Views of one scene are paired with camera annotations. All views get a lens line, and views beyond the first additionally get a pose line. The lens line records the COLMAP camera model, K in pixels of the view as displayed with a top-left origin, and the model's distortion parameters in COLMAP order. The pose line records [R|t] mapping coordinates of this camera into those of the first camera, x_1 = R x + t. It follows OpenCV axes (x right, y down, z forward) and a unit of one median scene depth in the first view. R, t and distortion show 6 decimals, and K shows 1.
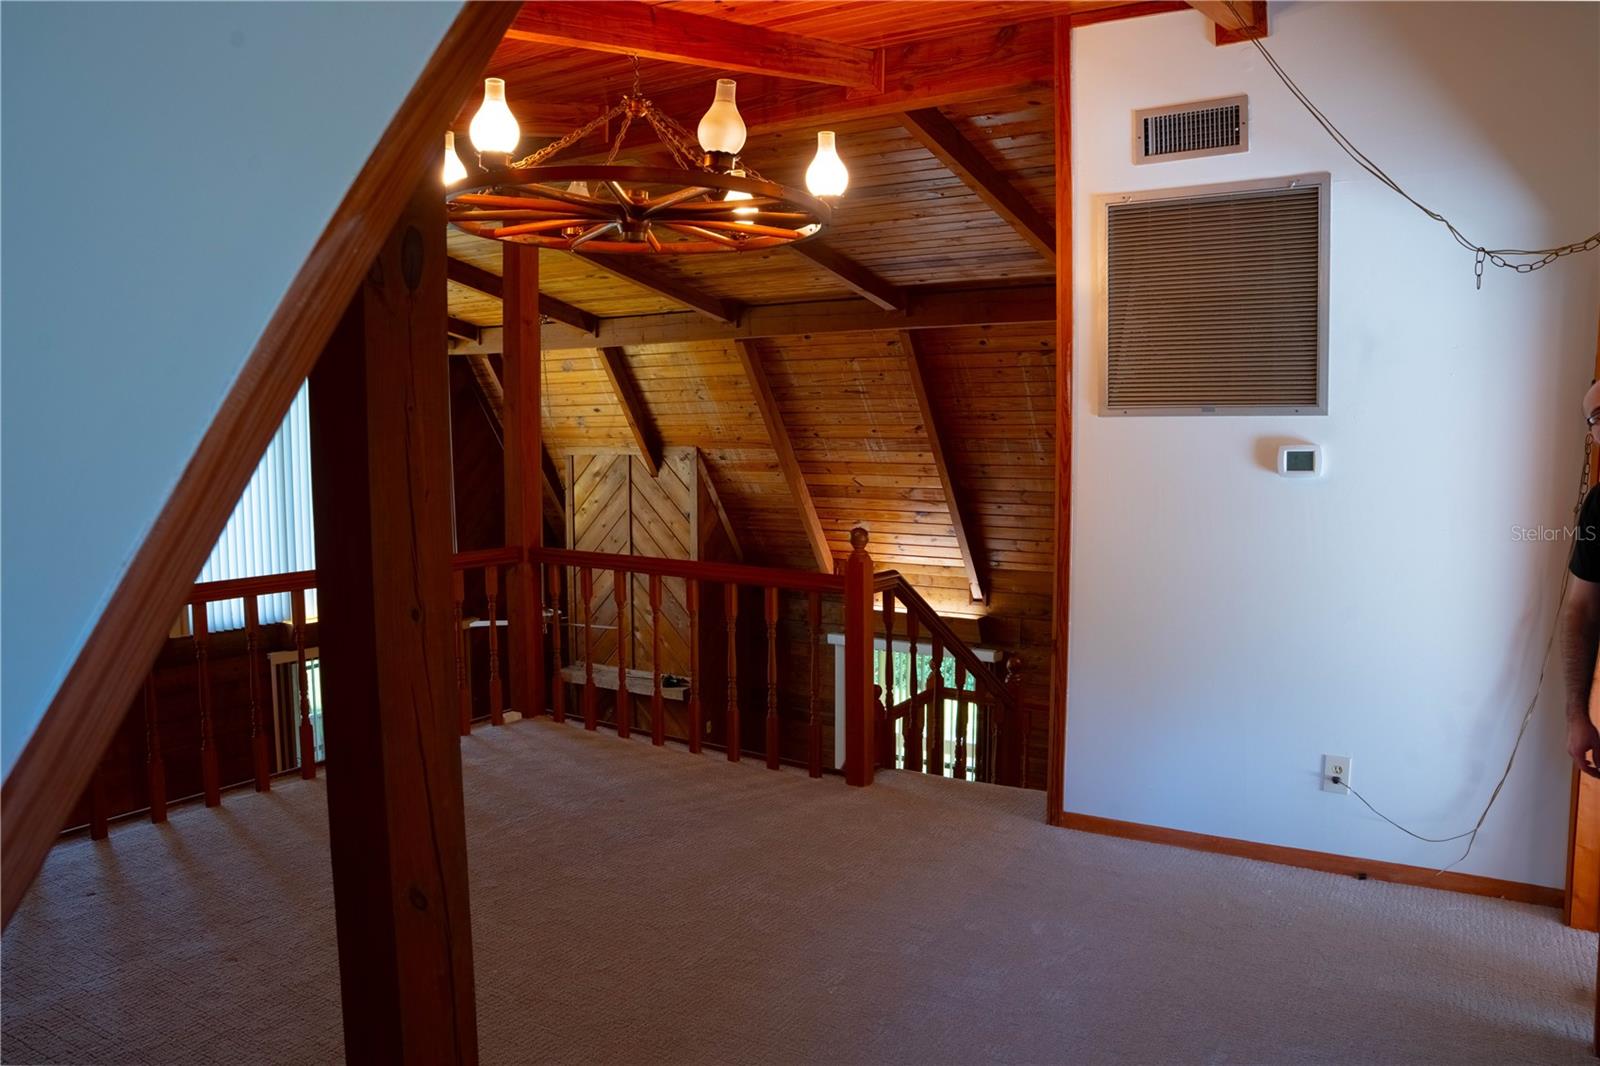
lens RADIAL K [[1106.7, 0, 800.0], [0, 1106.7, 533.0], [0, 0, 1]] dist [-0.176211, 0.128494]
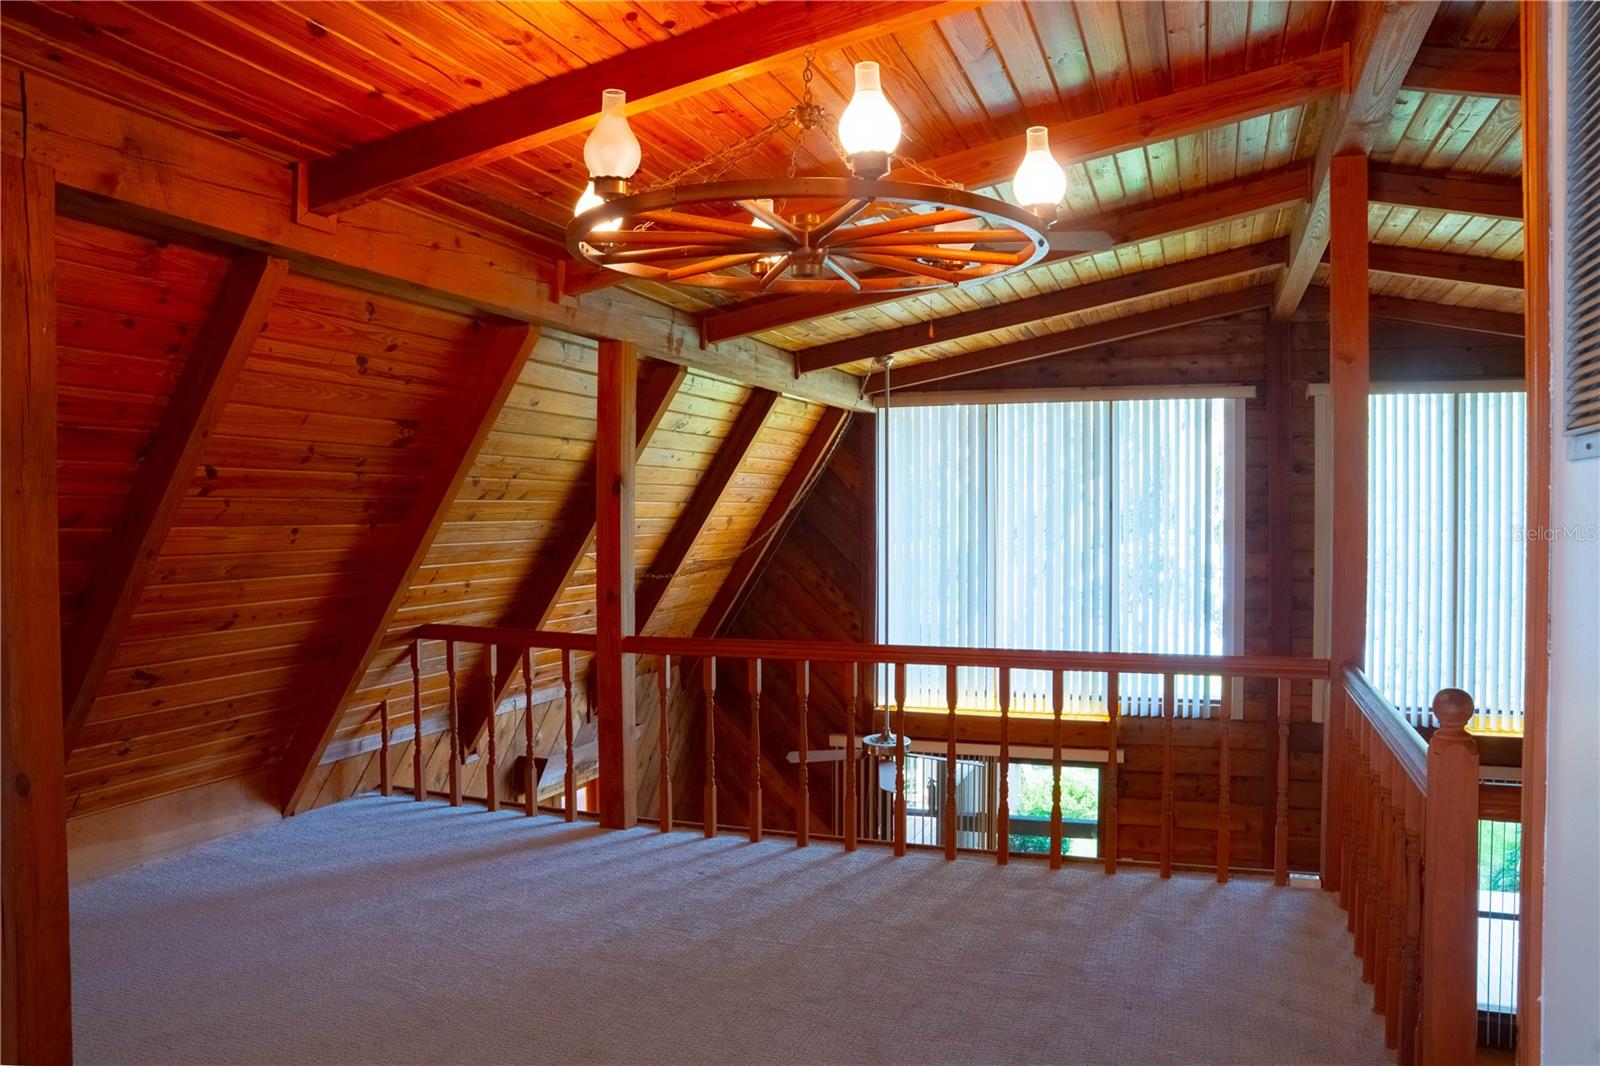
lens RADIAL K [[1167.2, 0, 800.0], [0, 1167.2, 533.0], [0, 0, 1]] dist [-0.178251, 0.122409]
pose [[0.226012, 0.022604, -0.973862, 0.474985], [-0.087102, 0.996195, 0.002908, -0.049755], [0.970222, 0.084168, 0.227121, 0.550397]]
